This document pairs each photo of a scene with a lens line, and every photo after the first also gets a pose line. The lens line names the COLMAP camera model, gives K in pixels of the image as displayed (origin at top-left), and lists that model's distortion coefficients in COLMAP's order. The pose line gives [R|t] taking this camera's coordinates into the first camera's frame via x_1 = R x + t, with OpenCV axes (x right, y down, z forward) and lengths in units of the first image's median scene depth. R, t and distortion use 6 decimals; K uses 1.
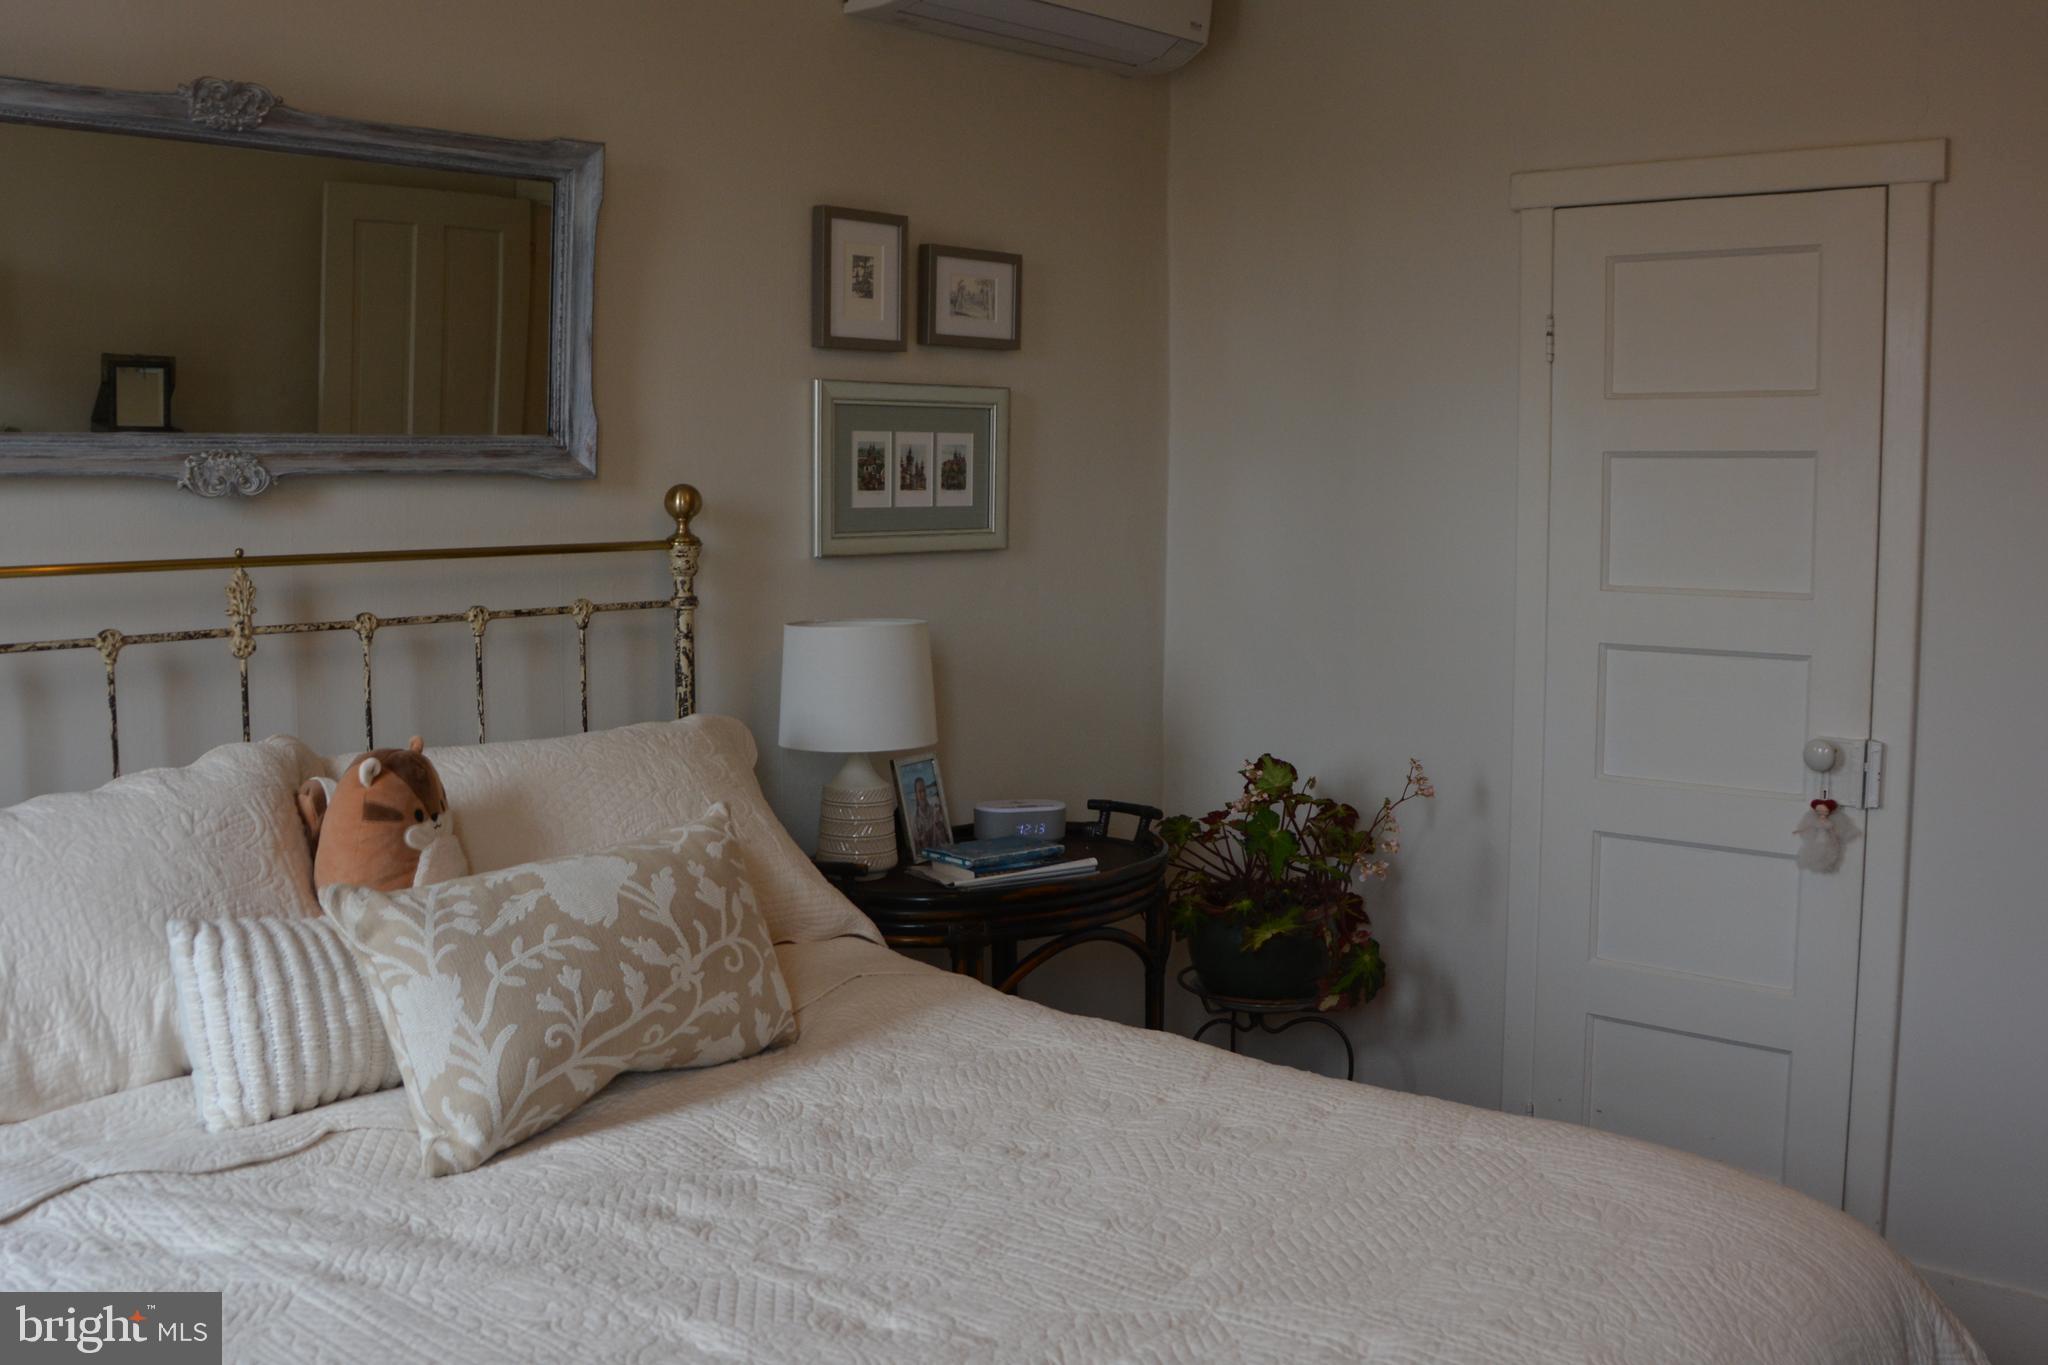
lens RADIAL K [[1988.1, 0, 1024.0], [0, 1988.1, 682.5], [0, 0, 1]] dist [-0.170377, 0.120086]
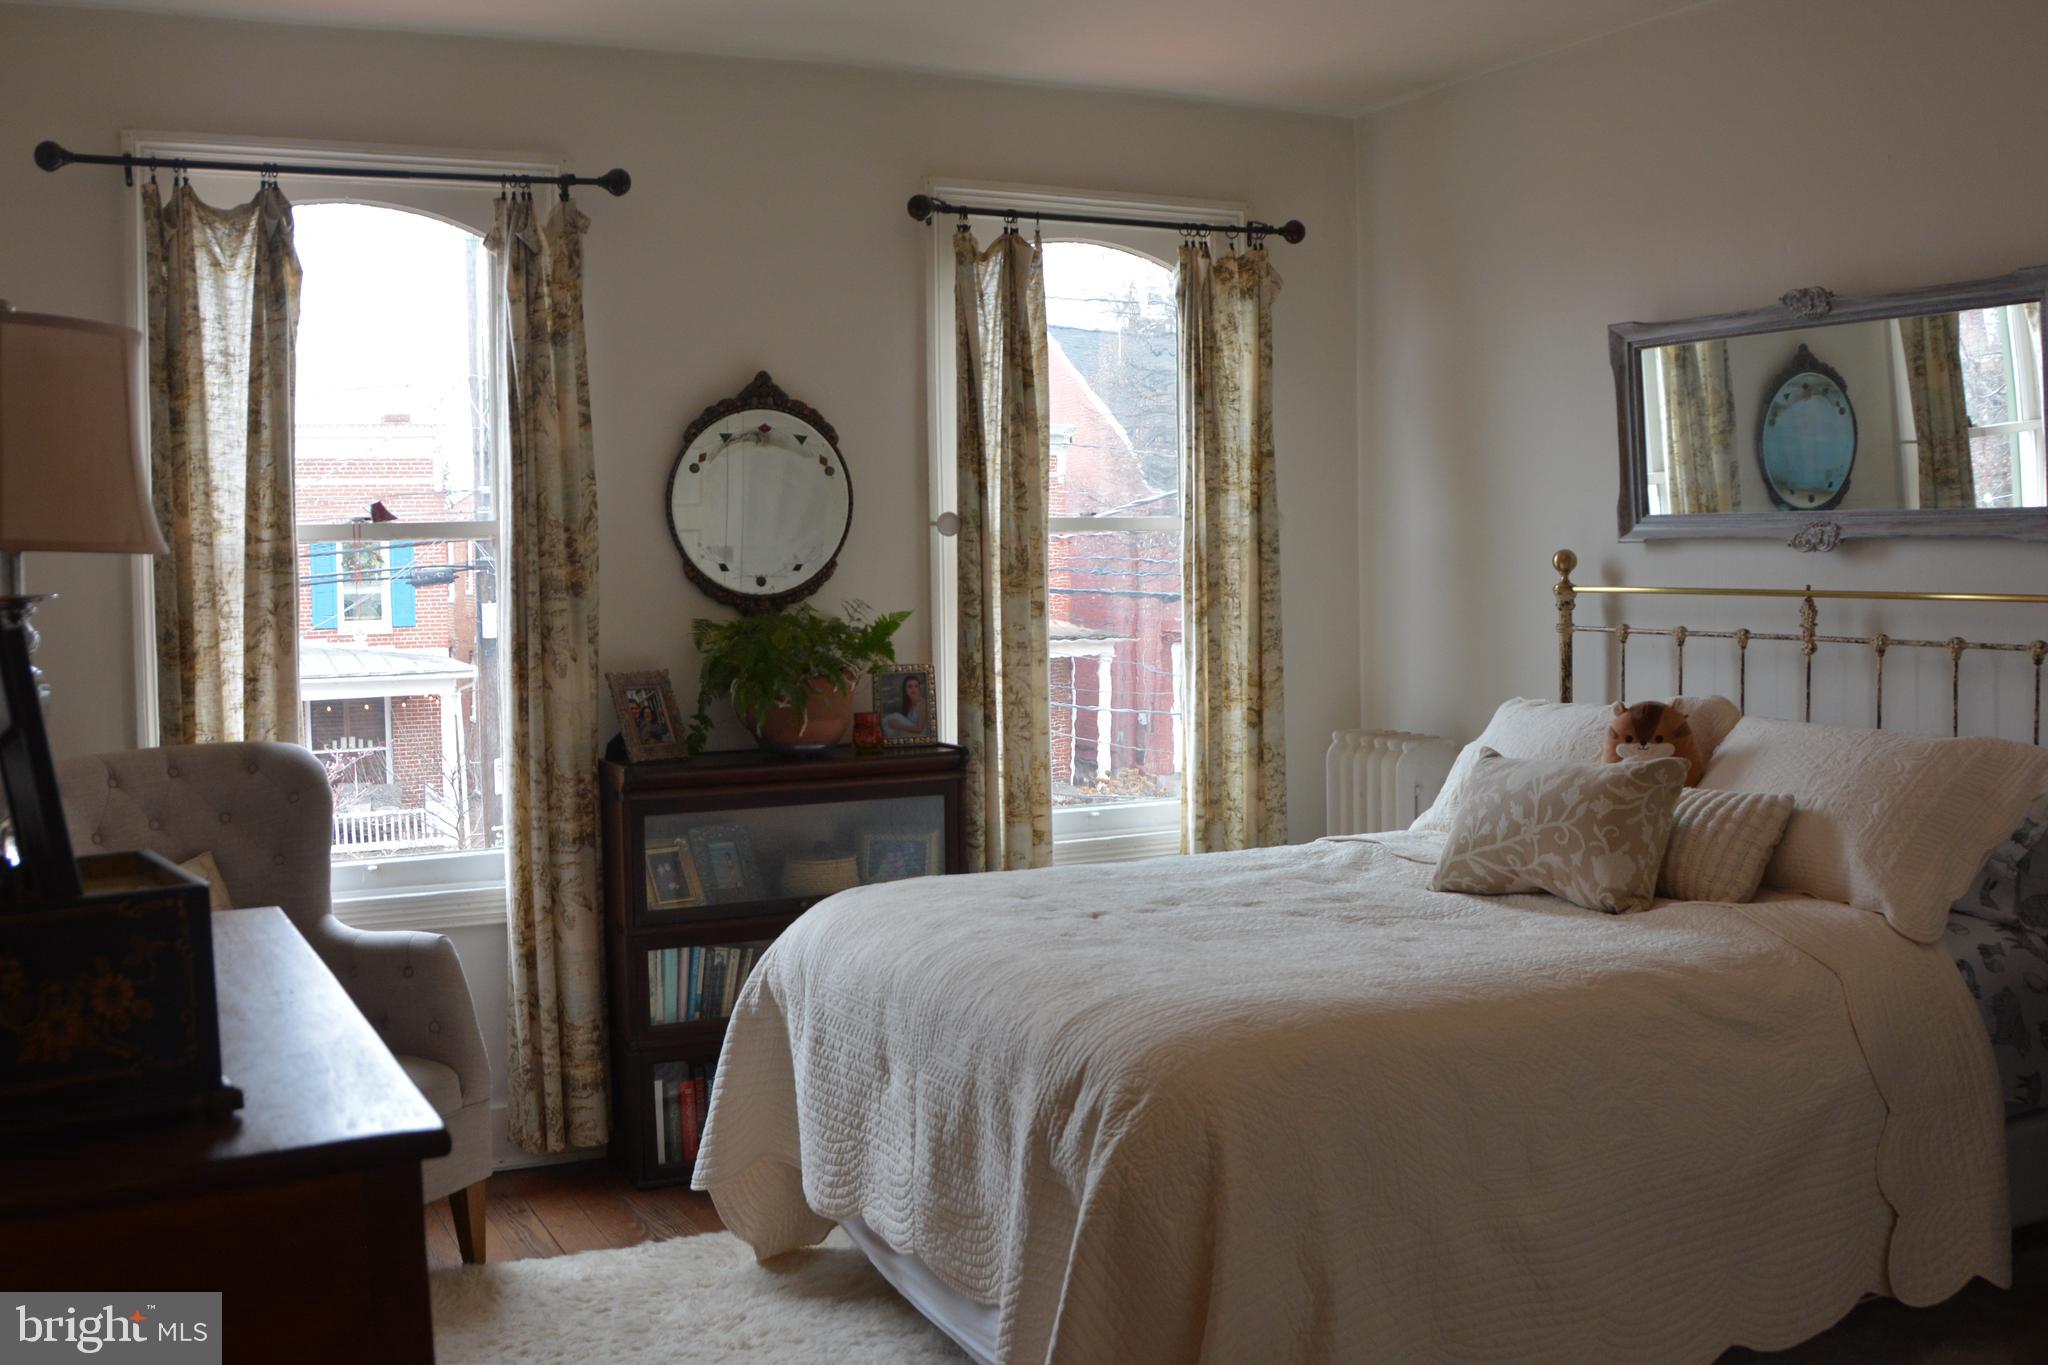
lens RADIAL K [[1988.1, 0, 1024.0], [0, 1988.1, 682.5], [0, 0, 1]] dist [-0.170377, 0.120086]
pose [[-0.367884, 0.065319, -0.927575, 1.424072], [-0.088681, 0.990518, 0.104923, -0.109452], [0.925633, 0.120858, -0.358603, 1.090970]]
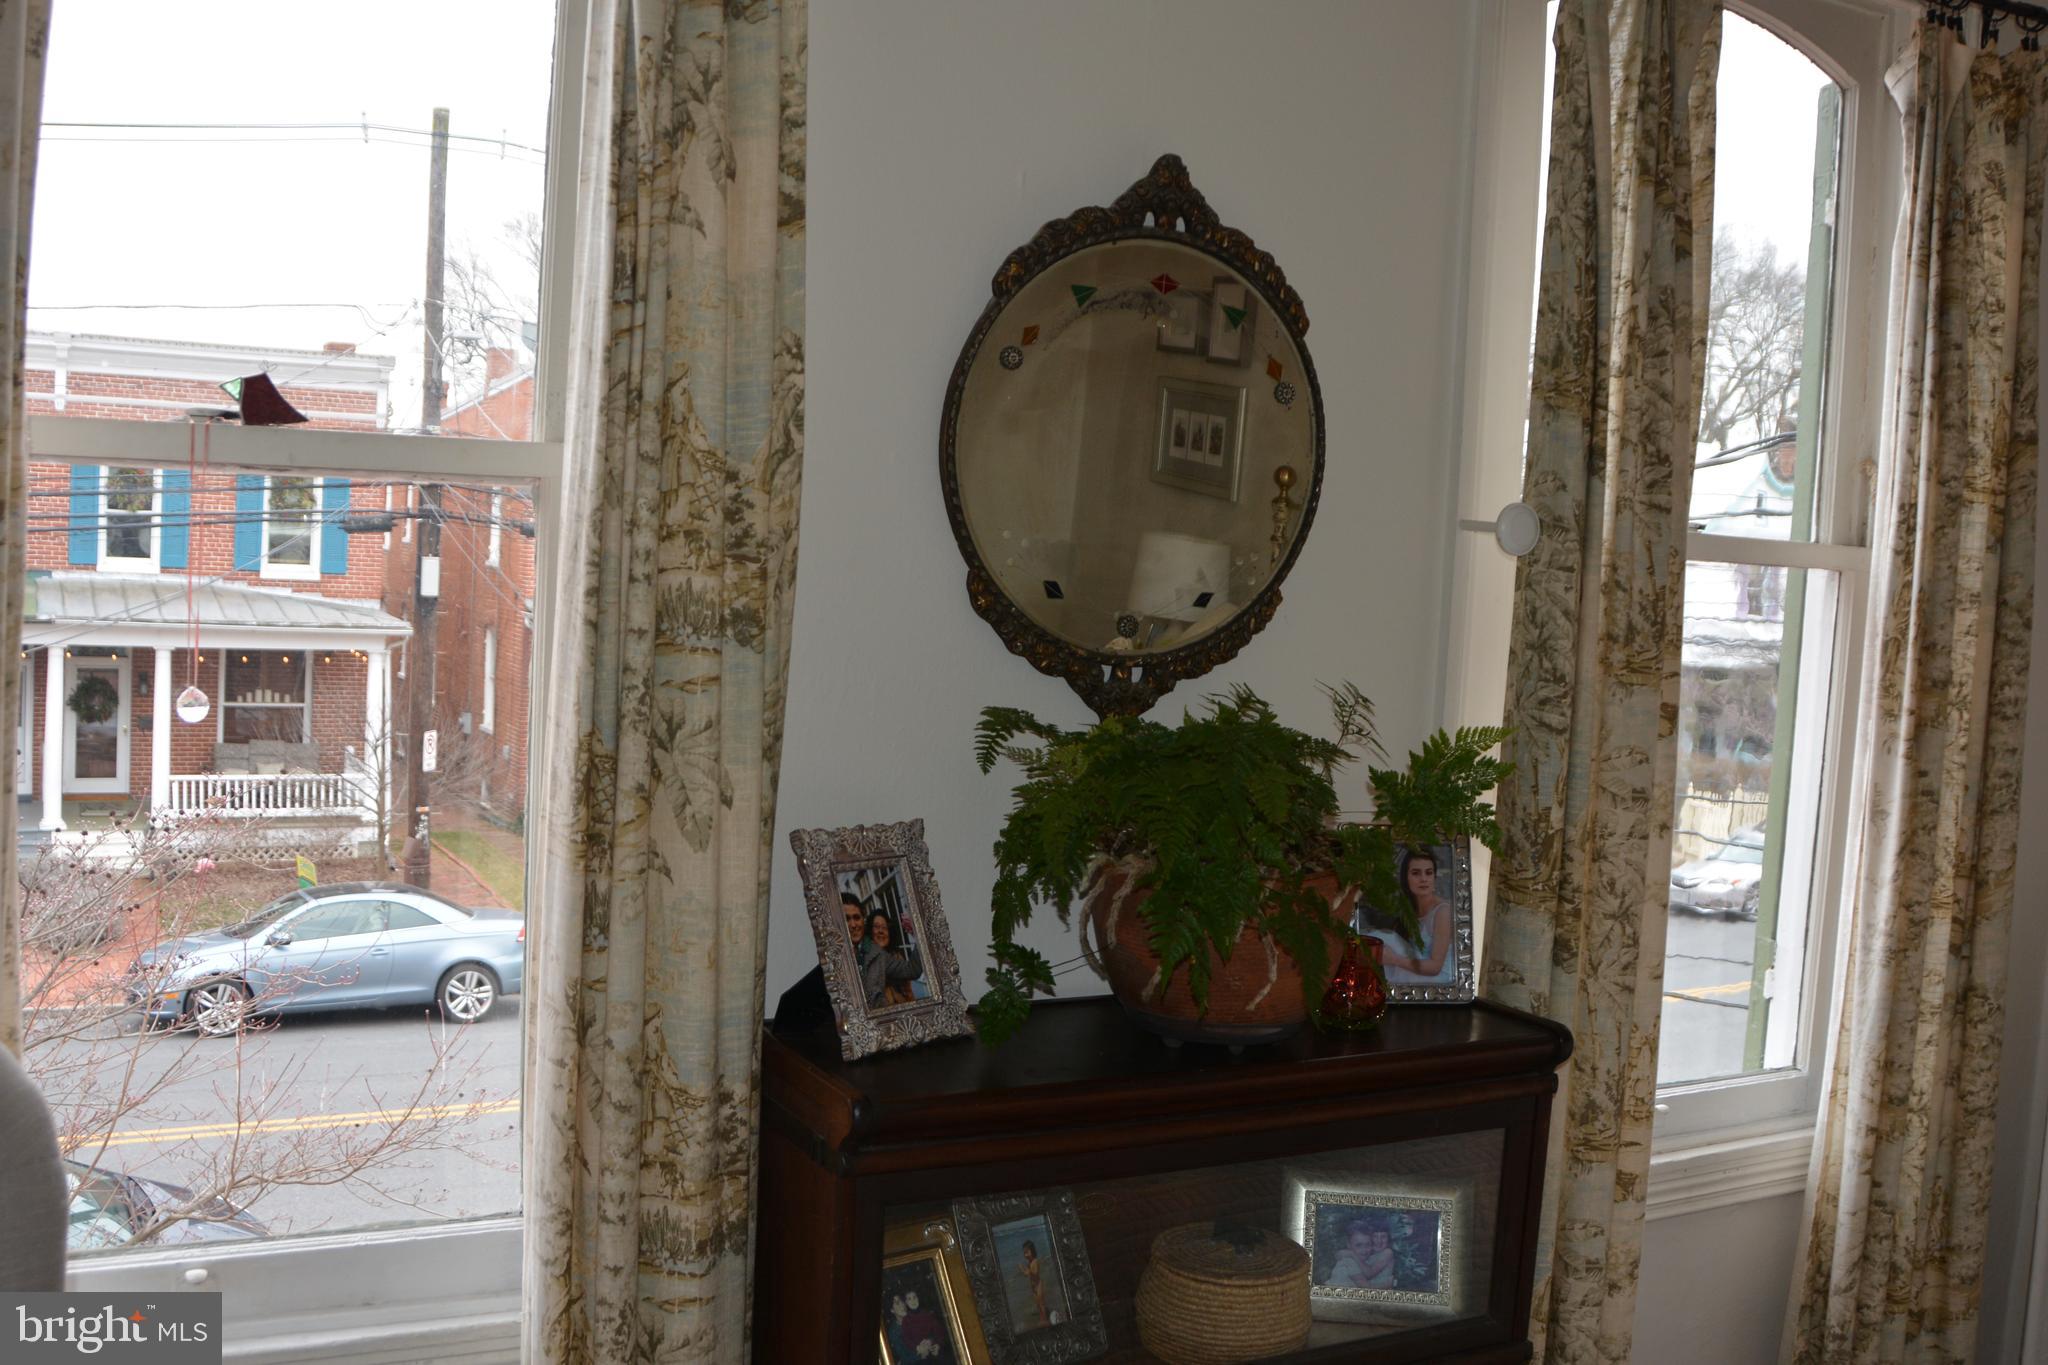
lens RADIAL K [[1979.1, 0, 1024.0], [0, 1979.1, 682.5], [0, 0, 1]] dist [-0.169491, 0.115386]
pose [[-0.337187, 0.047873, -0.940220, 0.798728], [-0.160400, 0.981183, 0.107482, -0.062021], [0.927673, 0.187053, -0.323163, 0.591794]]
